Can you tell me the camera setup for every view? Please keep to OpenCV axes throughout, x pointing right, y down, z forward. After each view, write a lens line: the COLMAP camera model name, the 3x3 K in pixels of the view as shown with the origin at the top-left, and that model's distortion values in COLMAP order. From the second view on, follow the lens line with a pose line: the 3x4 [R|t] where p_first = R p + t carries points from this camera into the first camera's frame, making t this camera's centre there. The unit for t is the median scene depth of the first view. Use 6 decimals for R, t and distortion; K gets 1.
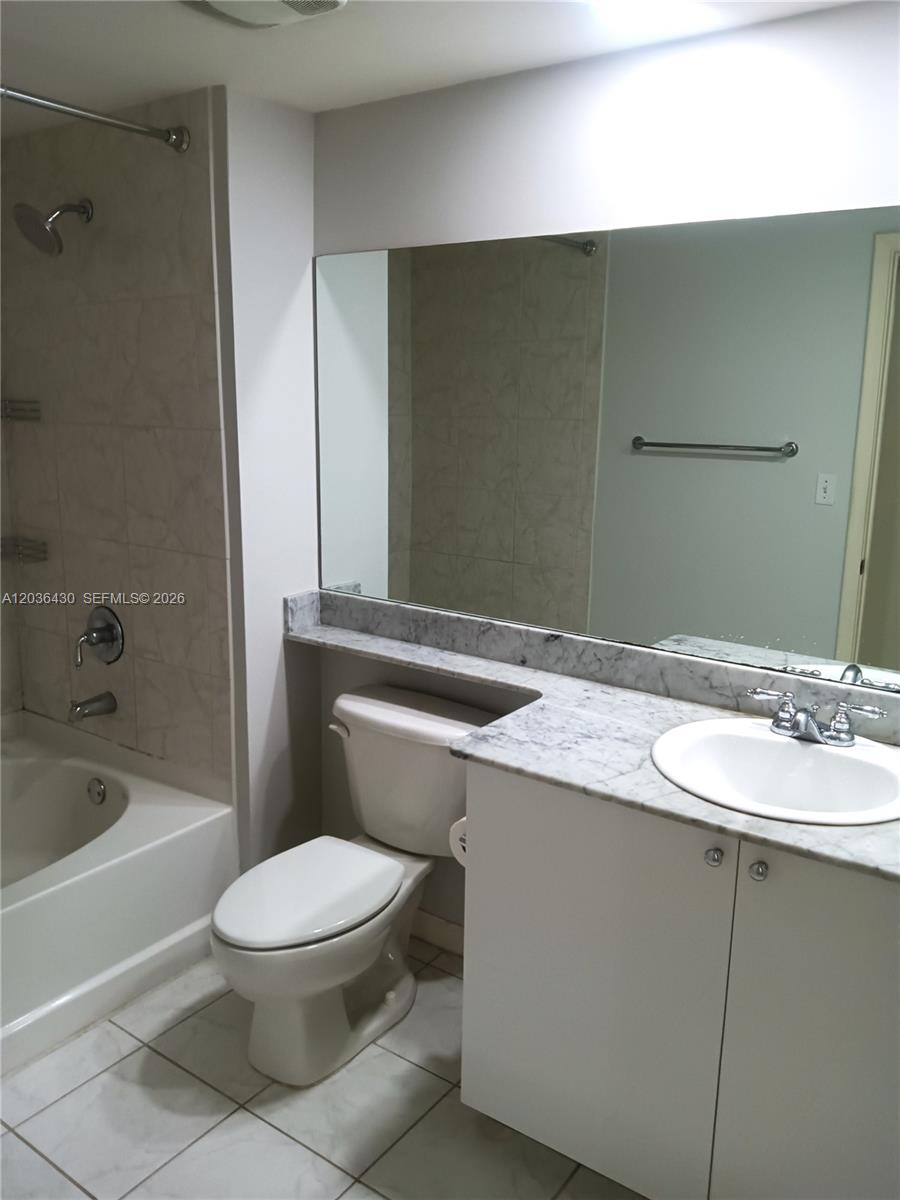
lens RADIAL K [[964.3, 0, 451.8], [0, 964.3, 597.0], [0, 0, 1]] dist [0.005266, 0.025516]
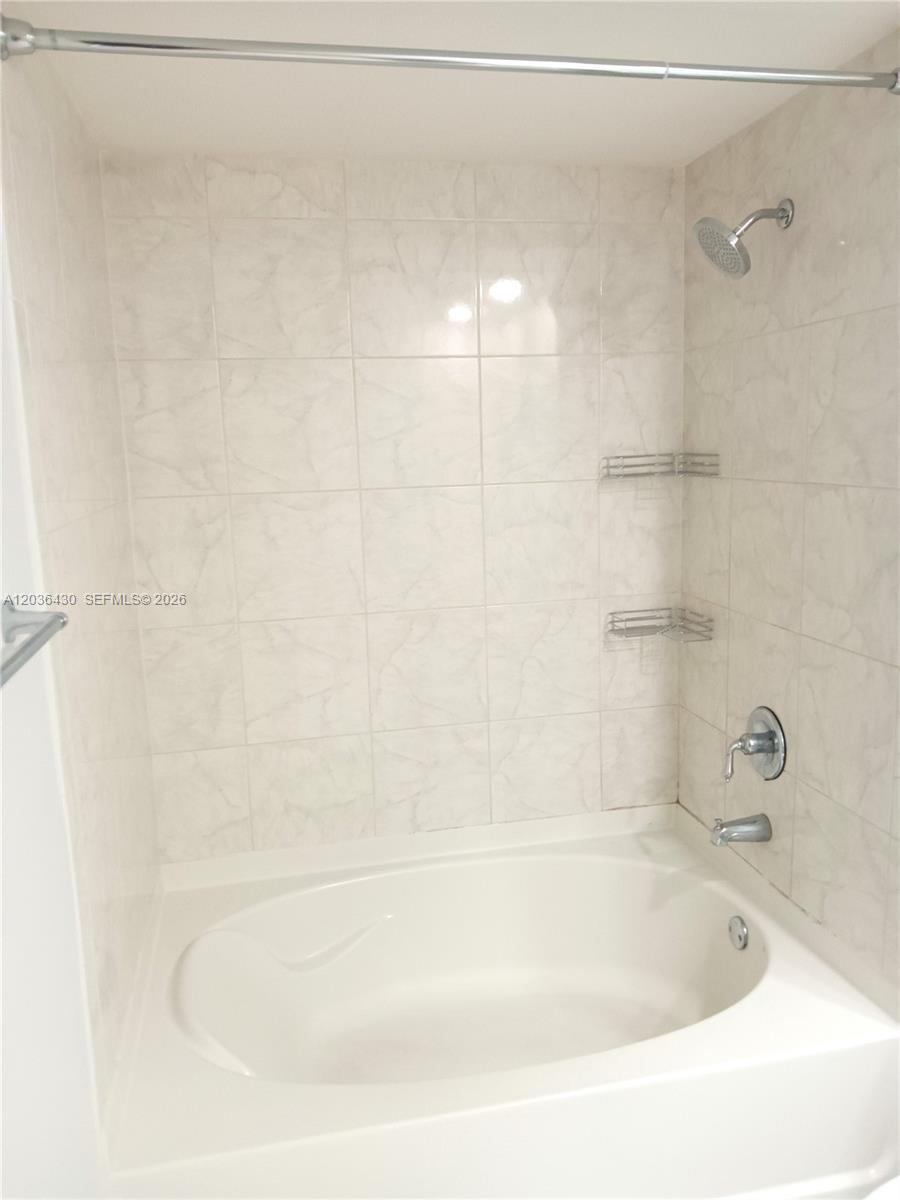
lens RADIAL K [[964.3, 0, 456.4], [0, 964.3, 606.2], [0, 0, 1]] dist [0.005266, 0.025516]
pose [[0.741636, 0.075442, -0.666547, -0.024795], [-0.091520, 0.995744, 0.010873, -0.059357], [0.664530, 0.052939, 0.745384, 0.230404]]
